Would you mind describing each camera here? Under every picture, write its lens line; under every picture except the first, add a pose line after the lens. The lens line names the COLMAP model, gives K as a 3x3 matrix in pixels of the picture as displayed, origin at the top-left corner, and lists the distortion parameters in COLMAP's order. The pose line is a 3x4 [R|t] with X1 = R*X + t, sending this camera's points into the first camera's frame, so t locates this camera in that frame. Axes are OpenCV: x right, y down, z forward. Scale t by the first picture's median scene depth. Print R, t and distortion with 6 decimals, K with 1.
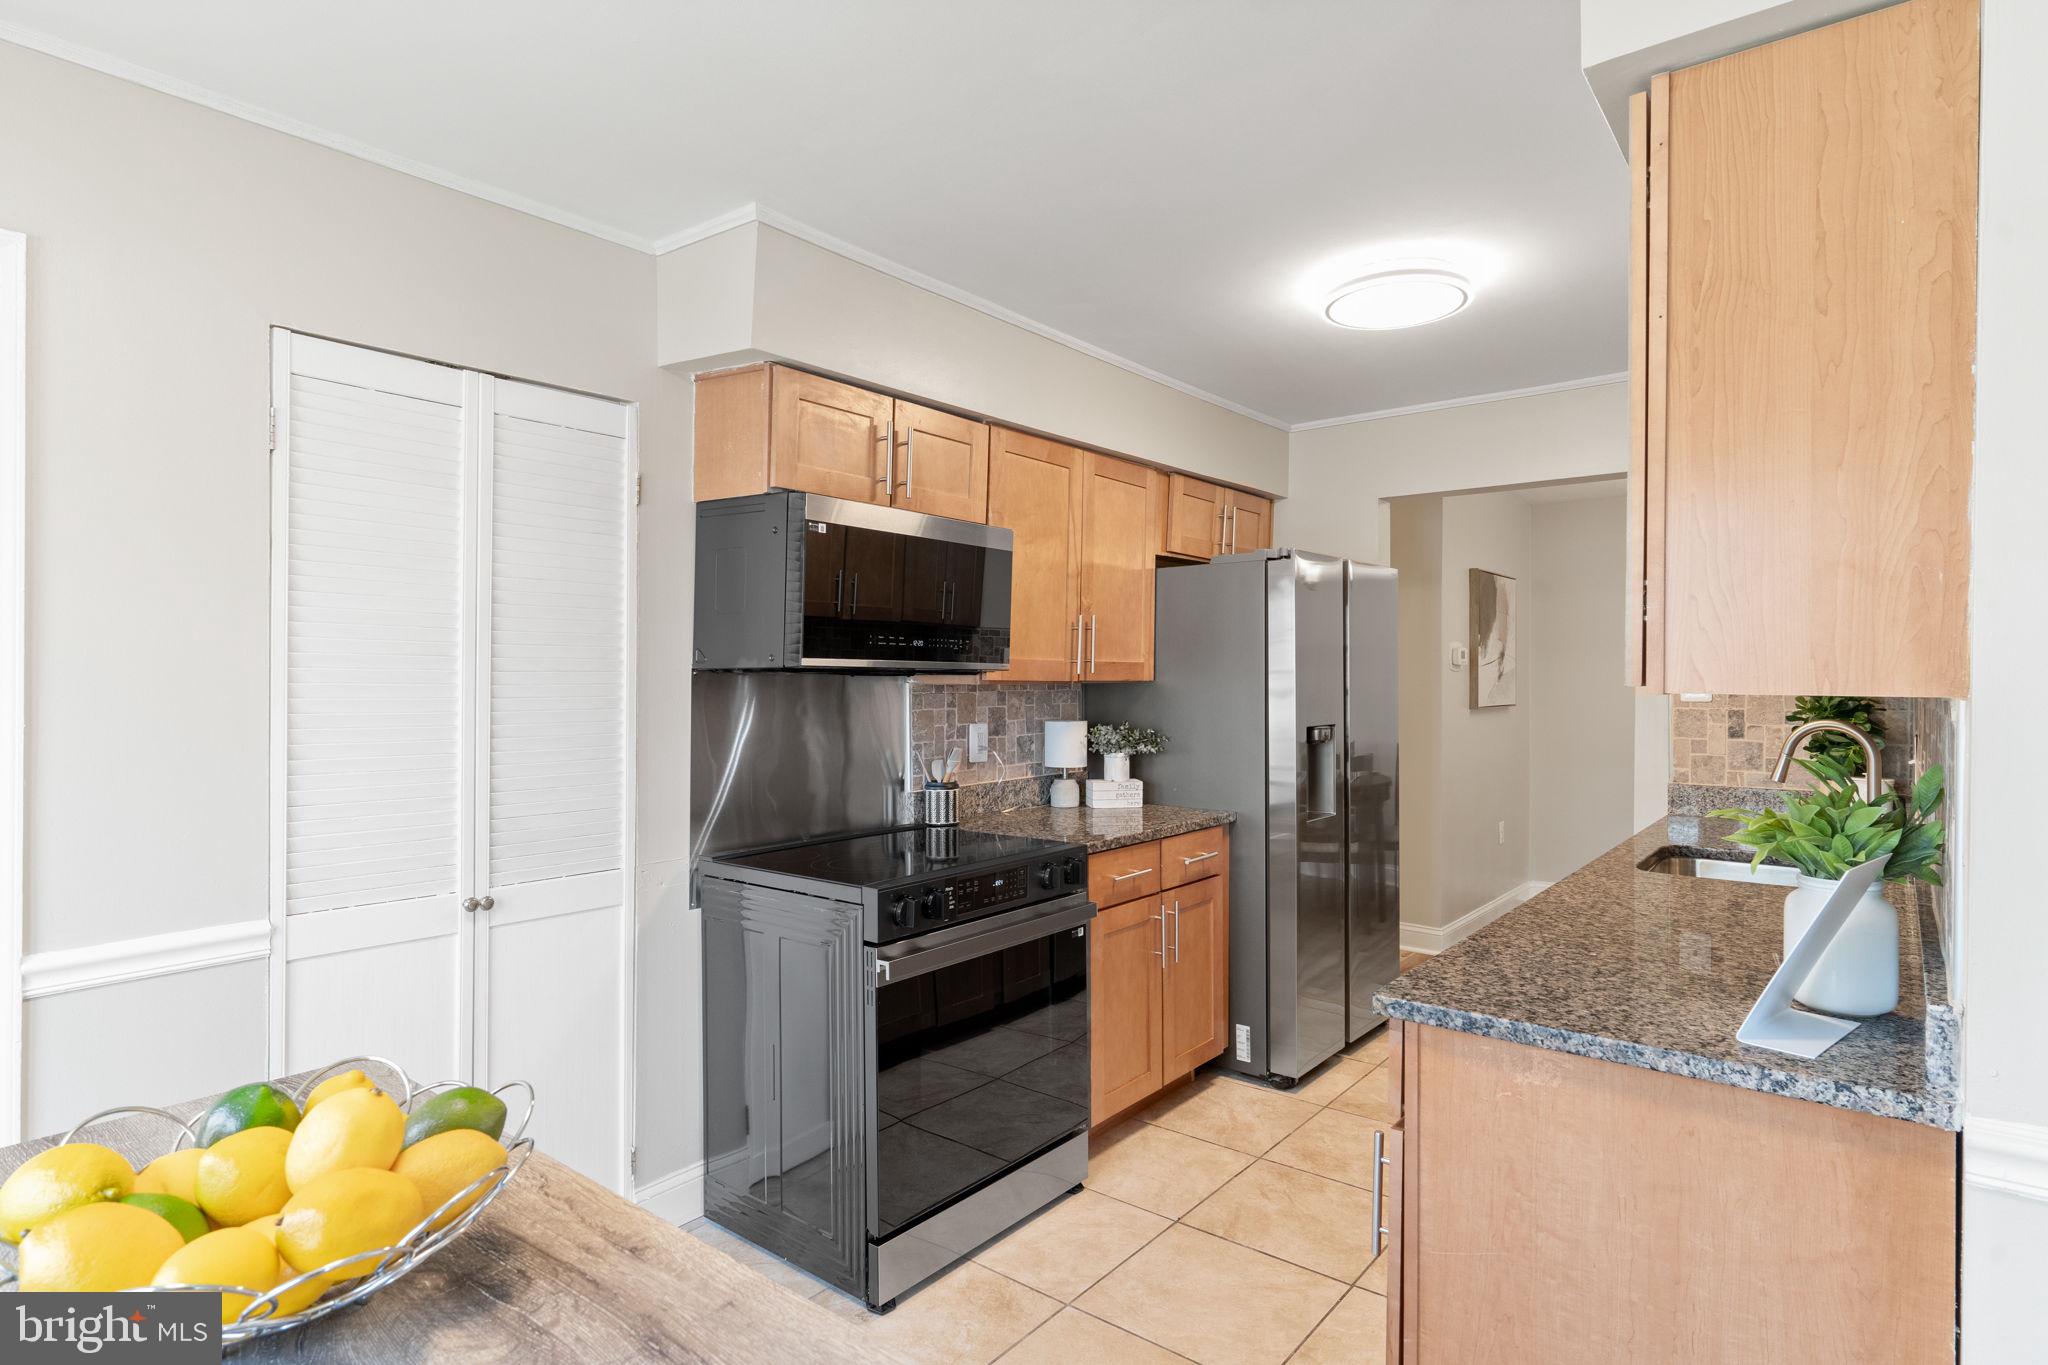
lens RADIAL K [[1079.7, 0, 1011.8], [0, 1079.7, 681.9], [0, 0, 1]] dist [0.004392, 0.001624]
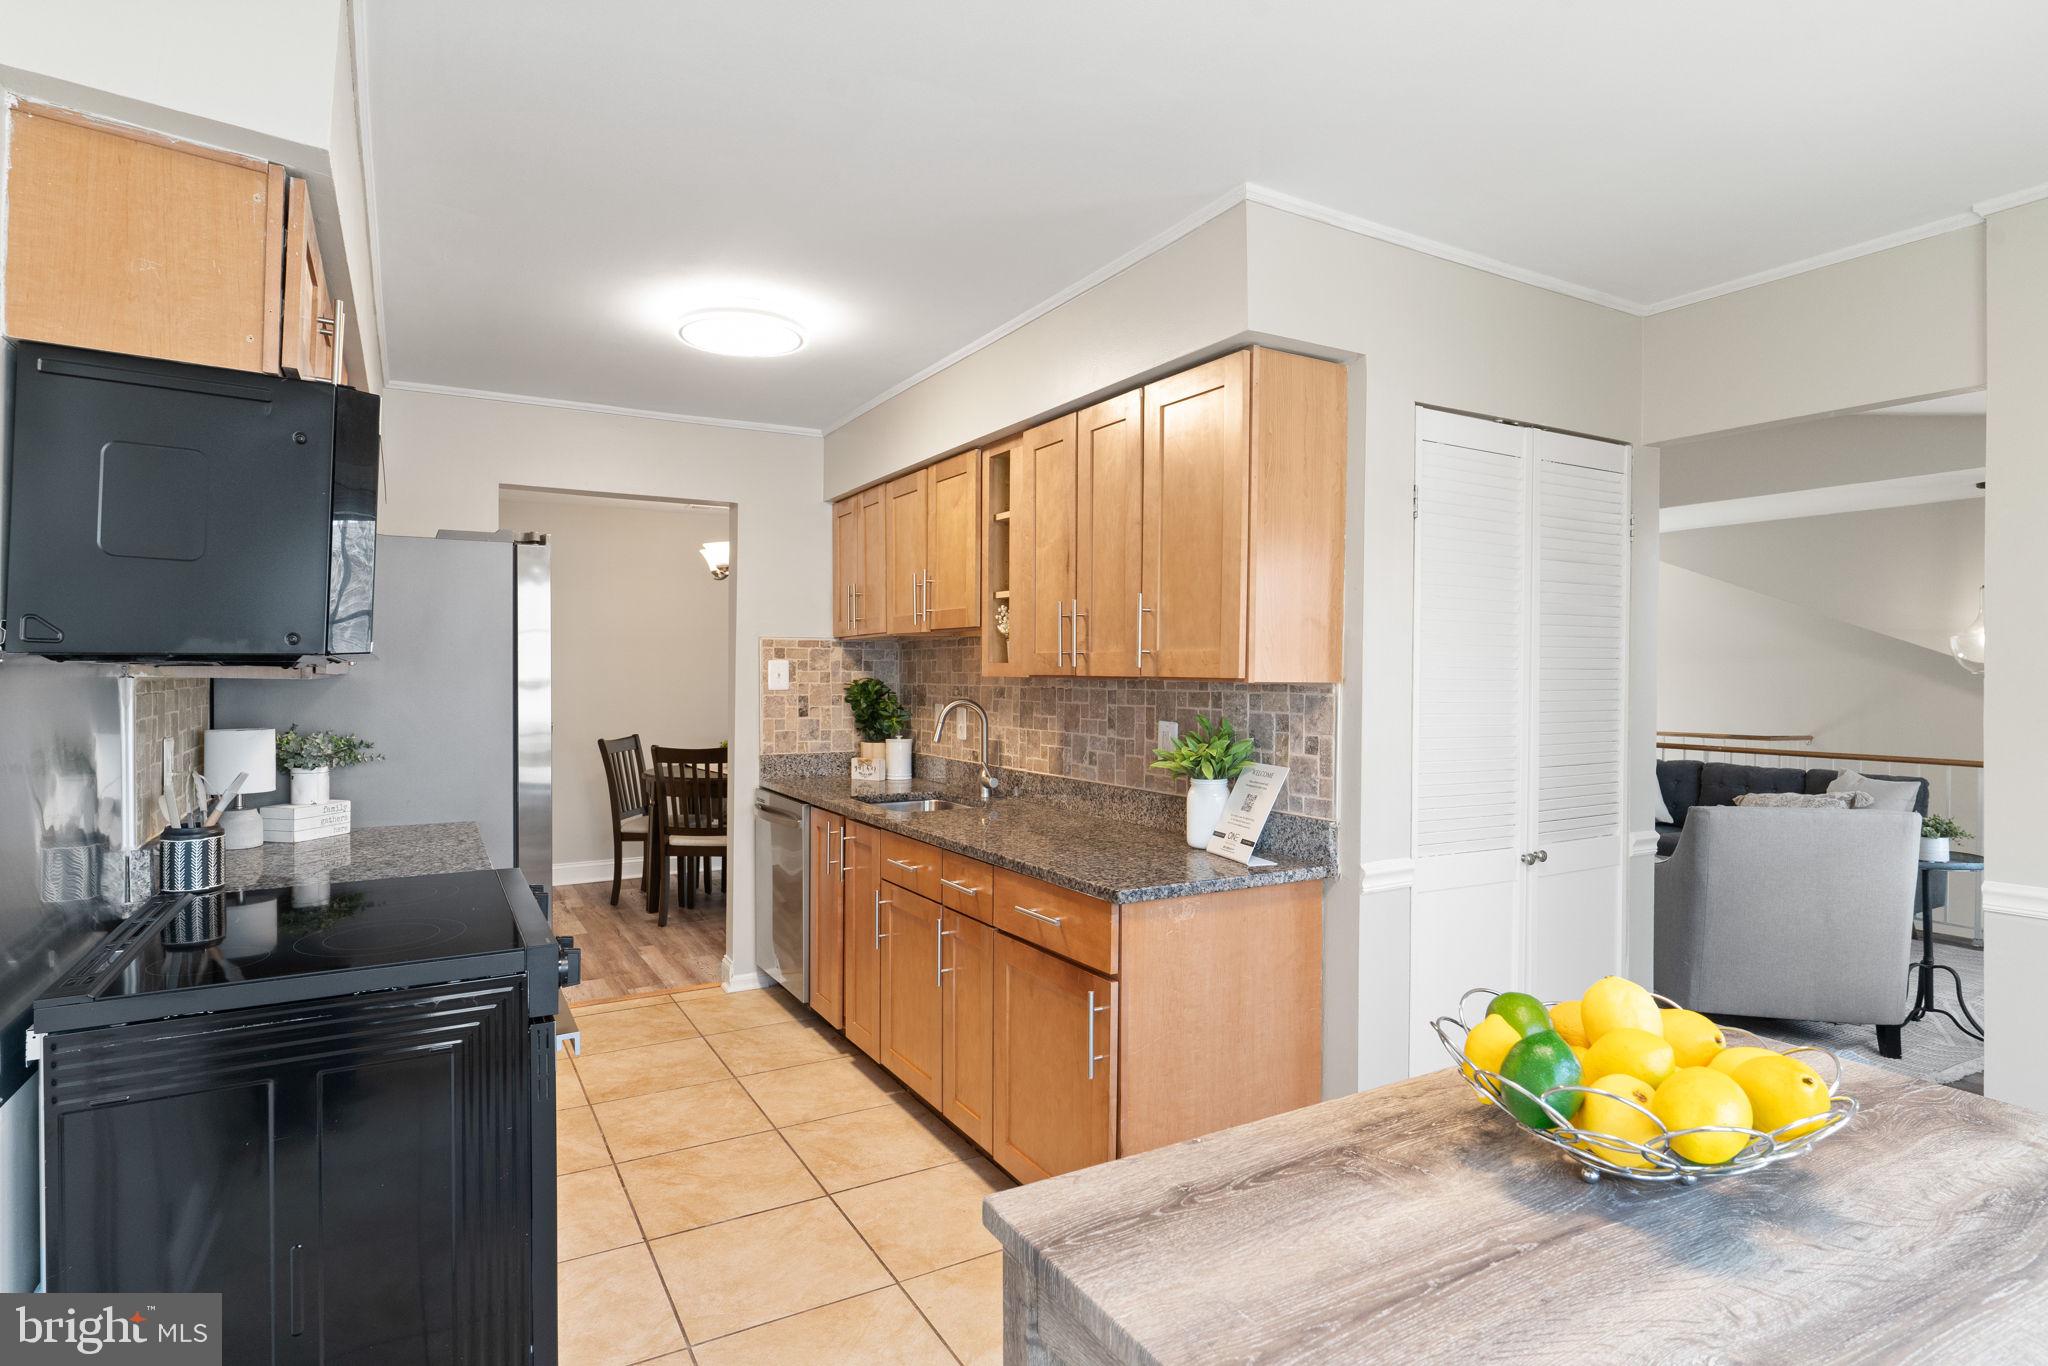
lens RADIAL K [[1079.7, 0, 1019.9], [0, 1079.7, 680.2], [0, 0, 1]] dist [0.004392, 0.001624]
pose [[0.358158, -0.006608, 0.933637, -0.506065], [0.000758, 0.999977, 0.006787, -0.002121], [-0.933661, -0.001723, 0.358155, 0.287091]]
